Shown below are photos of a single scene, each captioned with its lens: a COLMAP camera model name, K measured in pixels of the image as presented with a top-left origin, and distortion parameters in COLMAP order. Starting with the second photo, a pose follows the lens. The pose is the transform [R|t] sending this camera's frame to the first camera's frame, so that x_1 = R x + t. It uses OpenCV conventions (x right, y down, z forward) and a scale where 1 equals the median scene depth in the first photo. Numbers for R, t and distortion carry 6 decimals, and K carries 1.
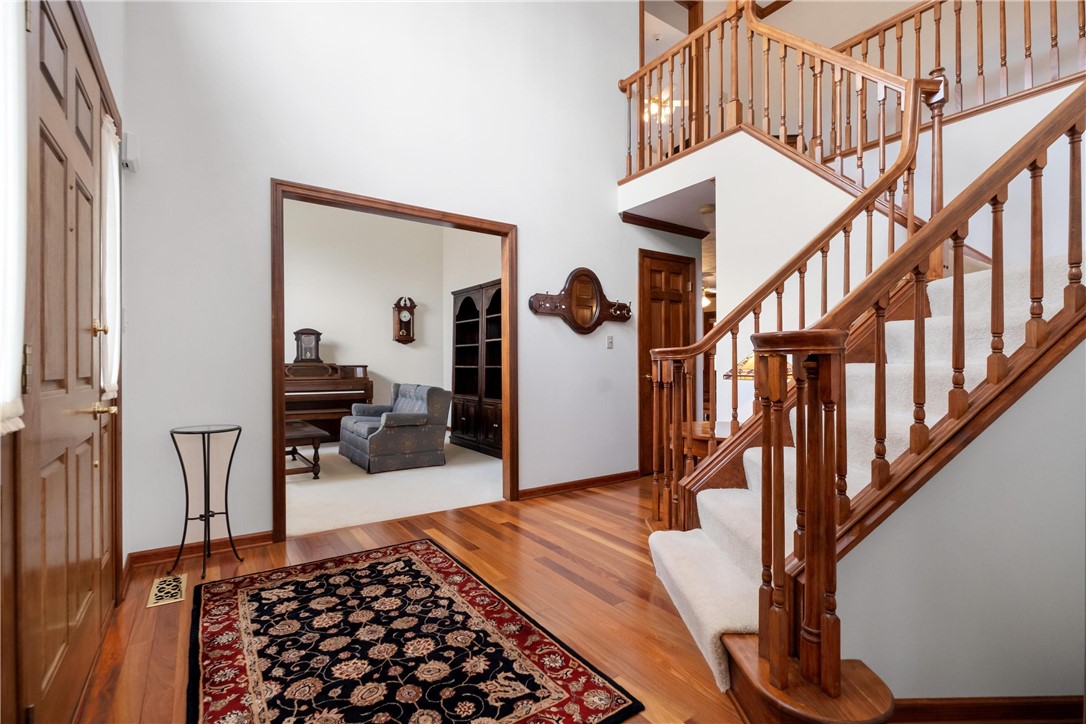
lens RADIAL K [[483.2, 0, 544.7], [0, 483.2, 361.0], [0, 0, 1]] dist [-0.009475, 0.000496]
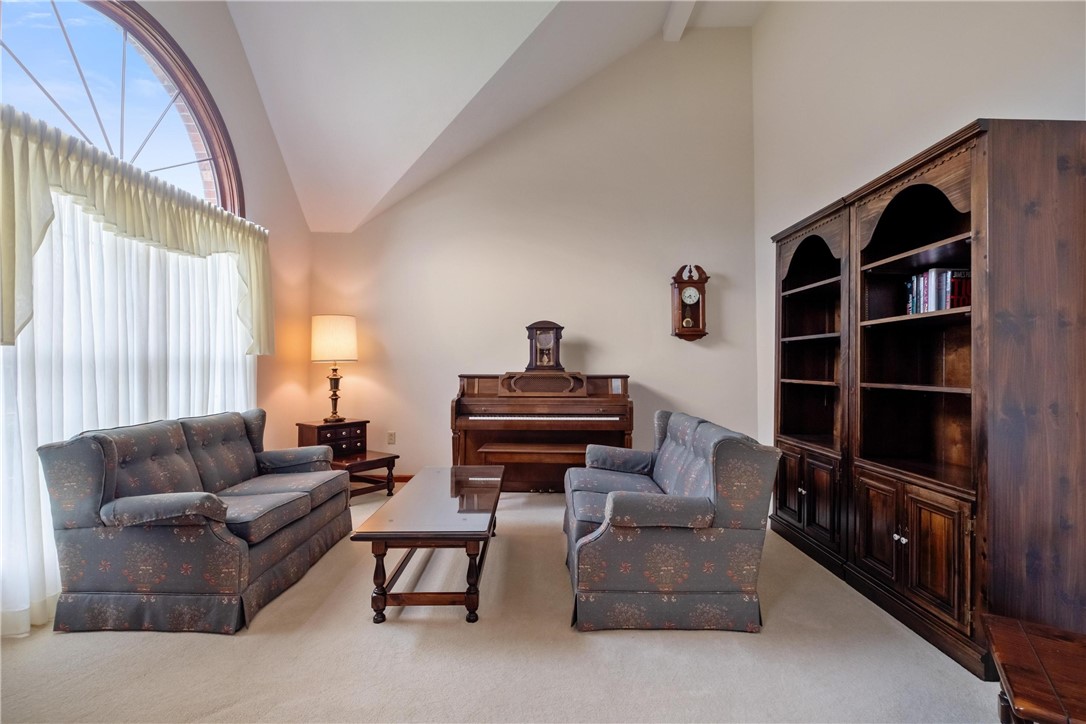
lens RADIAL K [[483.2, 0, 544.7], [0, 483.2, 361.0], [0, 0, 1]] dist [-0.009475, 0.000496]
pose [[0.812739, -0.005530, -0.582601, -0.092807], [0.002157, 0.999977, -0.006482, -0.006142], [0.582623, 0.004011, 0.812732, 0.446302]]
